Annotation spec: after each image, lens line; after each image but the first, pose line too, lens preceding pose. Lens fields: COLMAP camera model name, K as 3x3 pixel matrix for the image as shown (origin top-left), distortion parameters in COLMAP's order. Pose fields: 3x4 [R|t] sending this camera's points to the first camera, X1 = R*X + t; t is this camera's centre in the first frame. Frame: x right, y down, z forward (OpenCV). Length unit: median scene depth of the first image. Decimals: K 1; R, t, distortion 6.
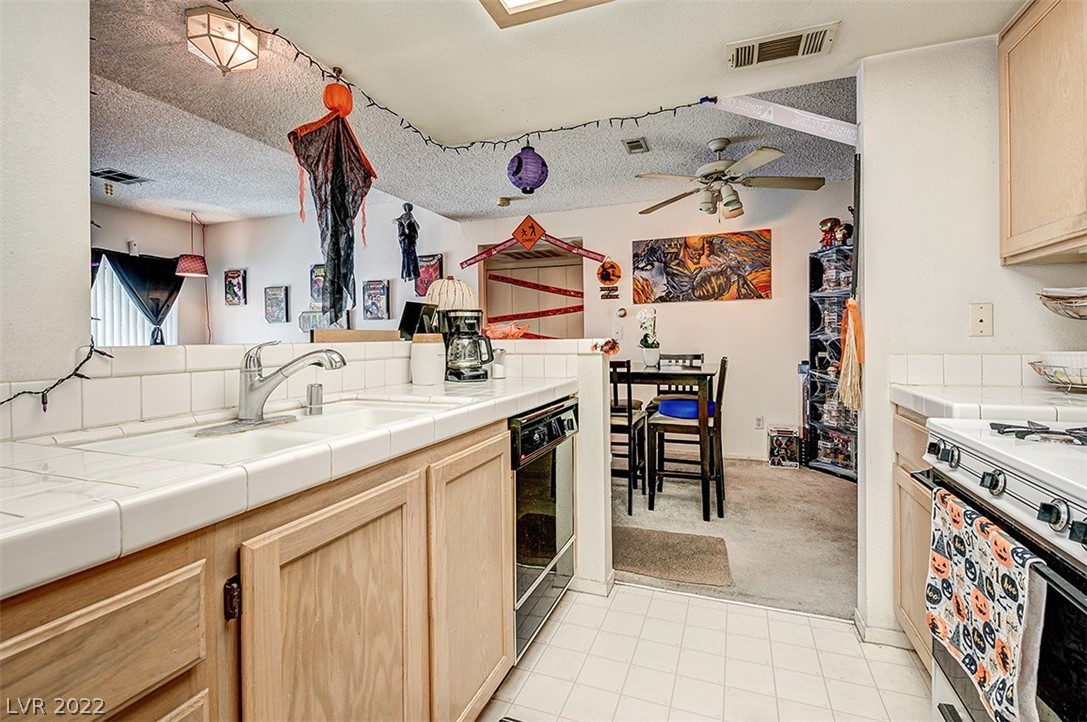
lens RADIAL K [[487.2, 0, 557.4], [0, 487.2, 348.9], [0, 0, 1]] dist [-0.002404, -0.000466]
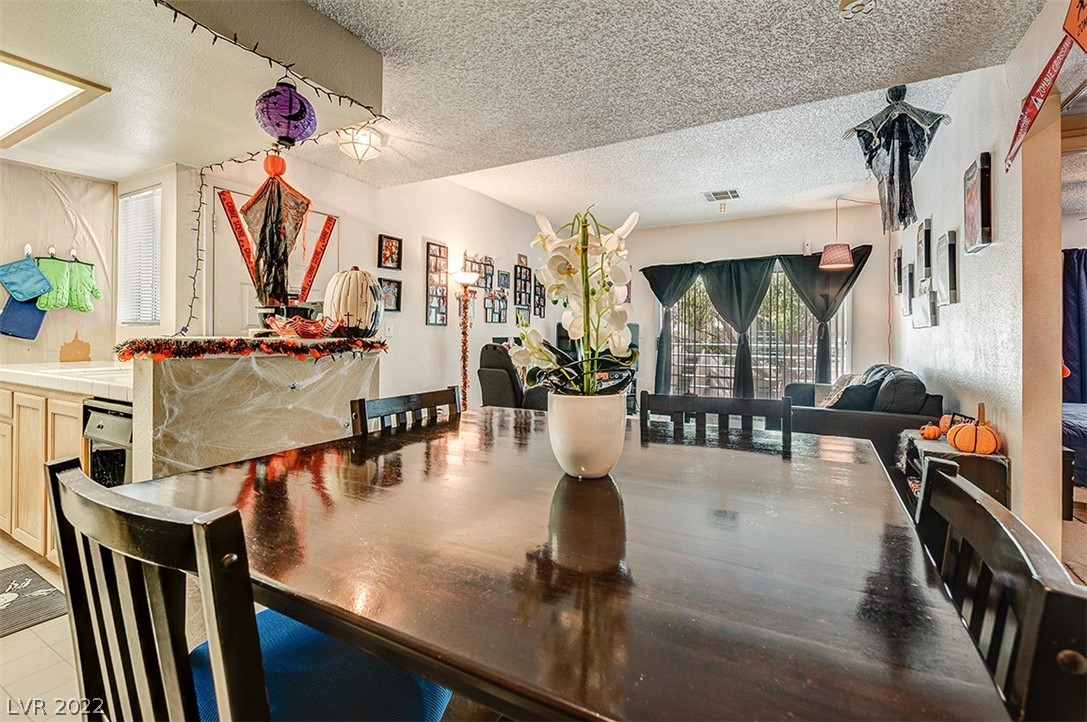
lens RADIAL K [[490.7, 0, 543.5], [0, 490.7, 335.3], [0, 0, 1]] dist [-0.004134, -0.001003]
pose [[-0.159655, 0.007943, -0.987141, 0.284492], [-0.027138, 0.999554, 0.012432, -0.022828], [0.986800, 0.028774, -0.159368, 0.704201]]
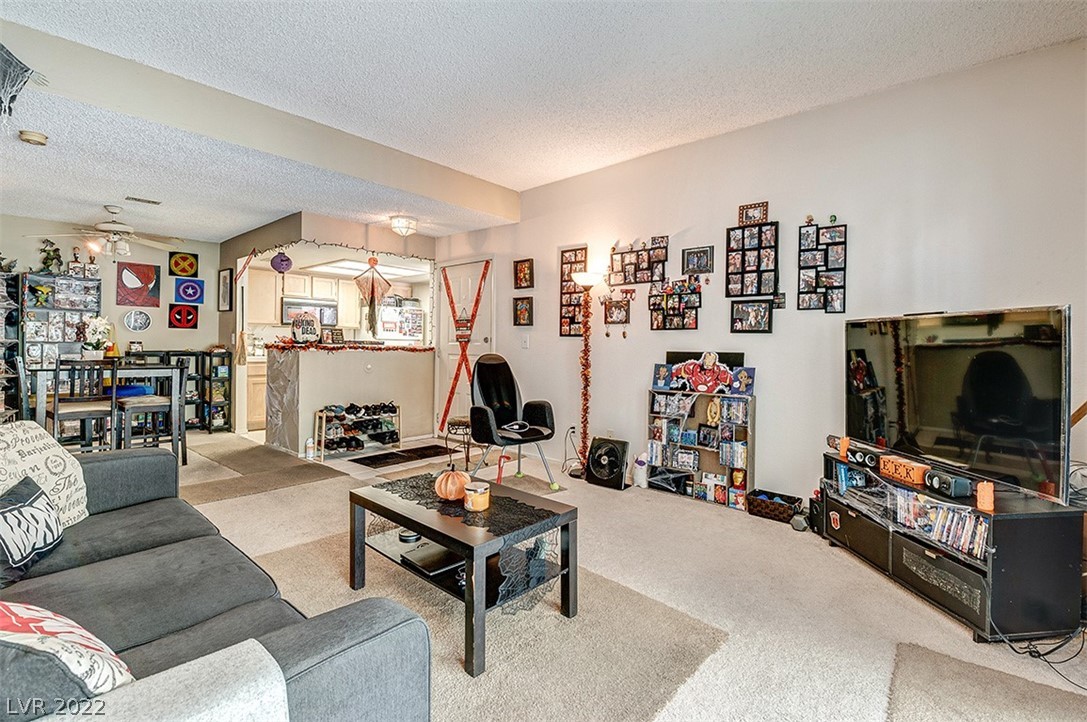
lens RADIAL K [[500.9, 0, 546.1], [0, 500.9, 343.9], [0, 0, 1]] dist [-0.019833, -0.000696]
pose [[-0.928314, -0.003255, 0.371784, -0.886623], [0.002173, 0.999897, 0.014181, -0.024041], [-0.371792, 0.013973, -0.928211, 1.190678]]
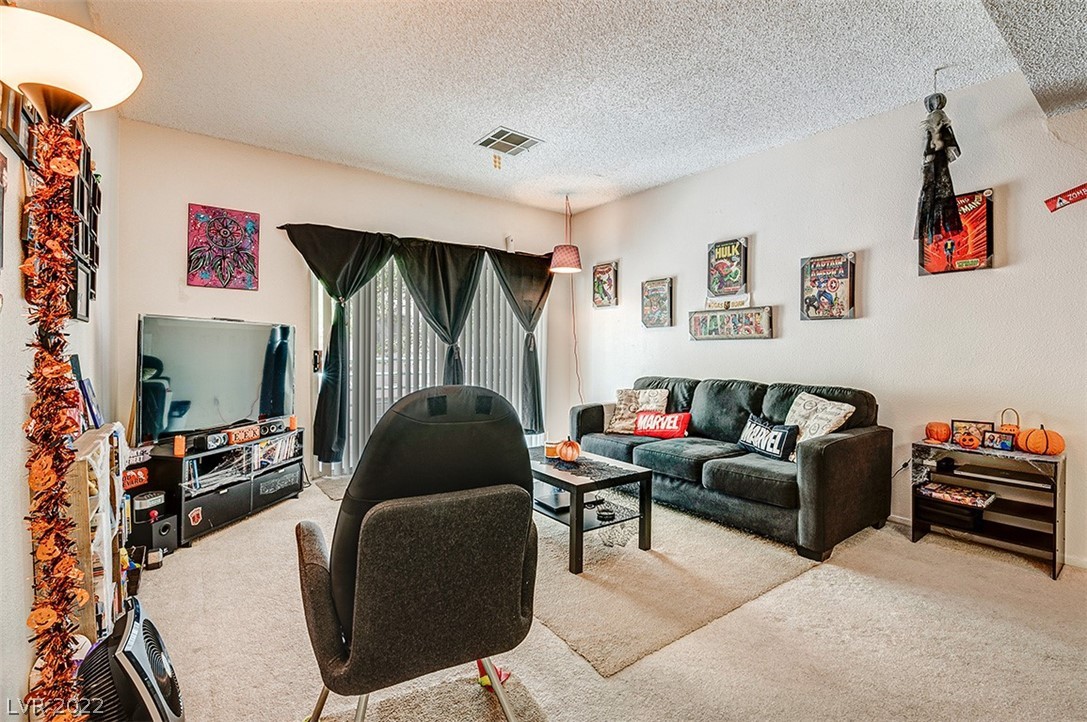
lens RADIAL K [[487.2, 0, 557.4], [0, 487.2, 348.9], [0, 0, 1]] dist [-0.002404, -0.000466]
pose [[0.842480, 0.012883, -0.538574, -0.365342], [-0.022396, 0.999687, -0.011121, -0.010647], [0.538262, 0.021432, 0.842505, 0.346707]]
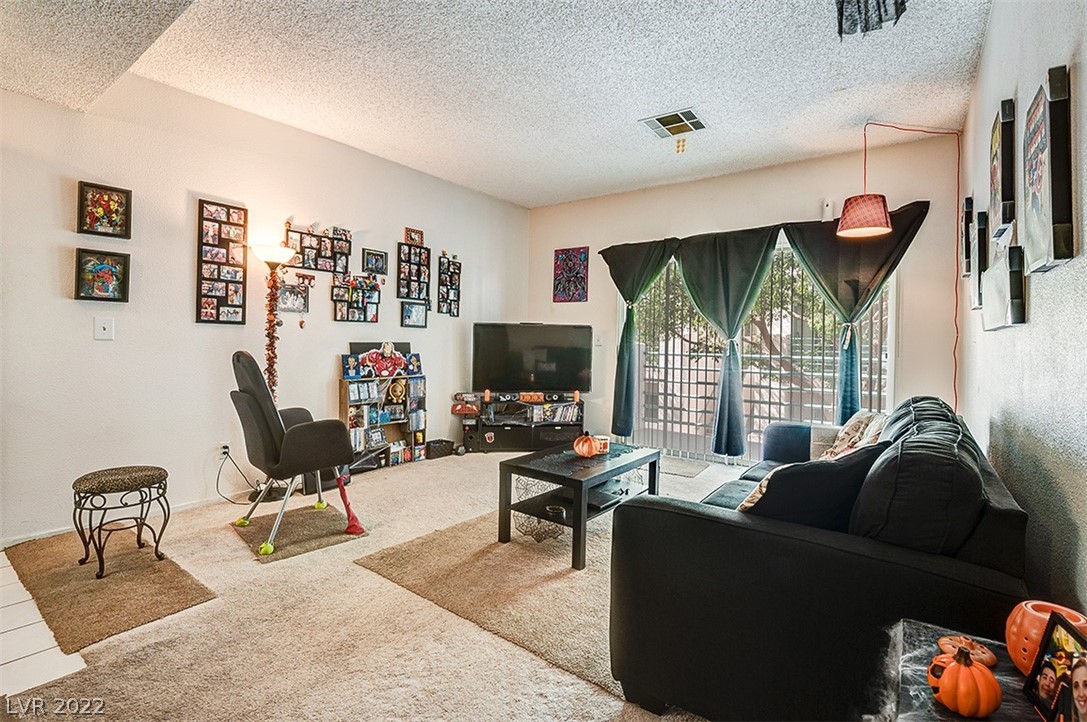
lens RADIAL K [[500.9, 0, 546.1], [0, 500.9, 343.9], [0, 0, 1]] dist [-0.019833, -0.000696]
pose [[-0.279259, 0.010010, -0.960164, -0.103273], [-0.034377, 0.999200, 0.020415, -0.025606], [0.959600, 0.038709, -0.278692, 0.937883]]
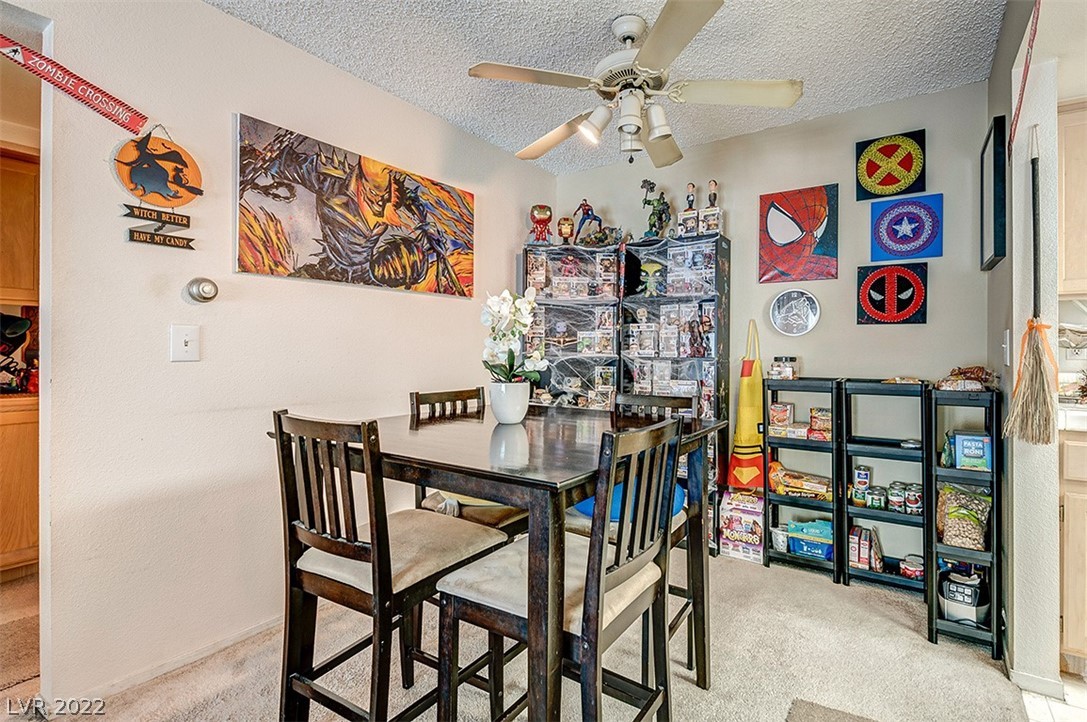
lens RADIAL K [[506.0, 0, 590.7], [0, 506.0, 349.6], [0, 0, 1]] dist [0.002532, -0.000265]
pose [[0.212041, 0.010272, 0.977207, -0.169784], [0.012405, 0.999836, -0.013202, -0.018460], [-0.977182, 0.014921, 0.211879, 0.584396]]
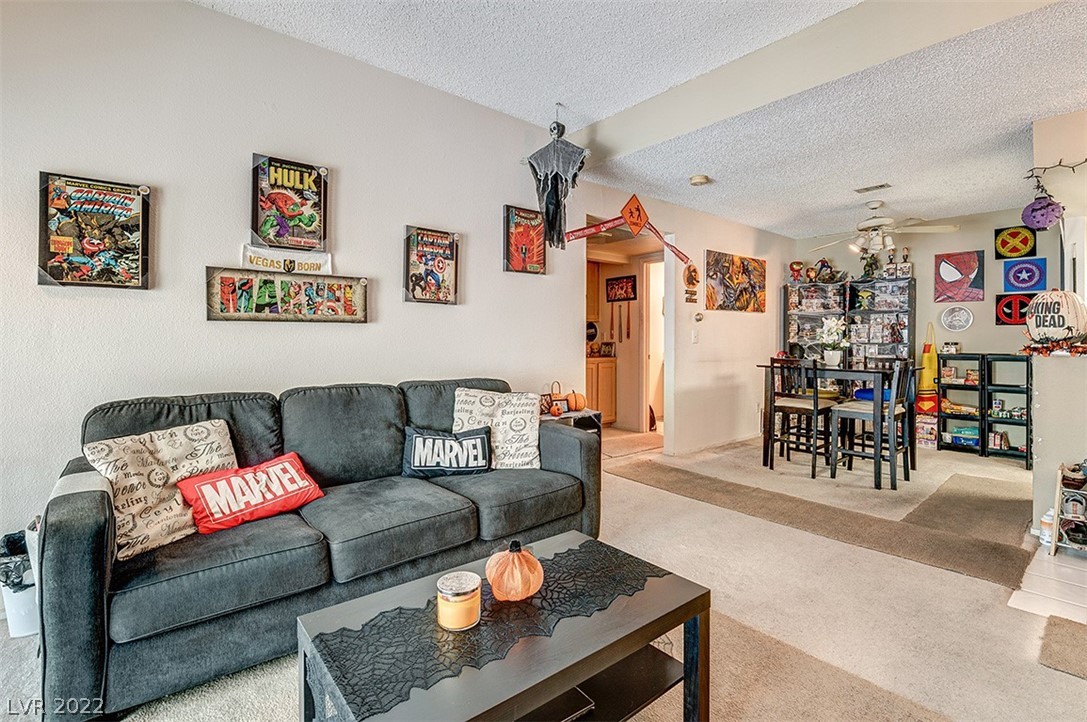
lens RADIAL K [[502.2, 0, 545.4], [0, 502.2, 343.0], [0, 0, 1]] dist [-0.019112, -0.000931]
pose [[0.508787, 0.004148, 0.860882, -0.865059], [0.009820, 0.999895, -0.010622, -0.011667], [-0.860836, 0.013858, 0.508693, 0.690836]]
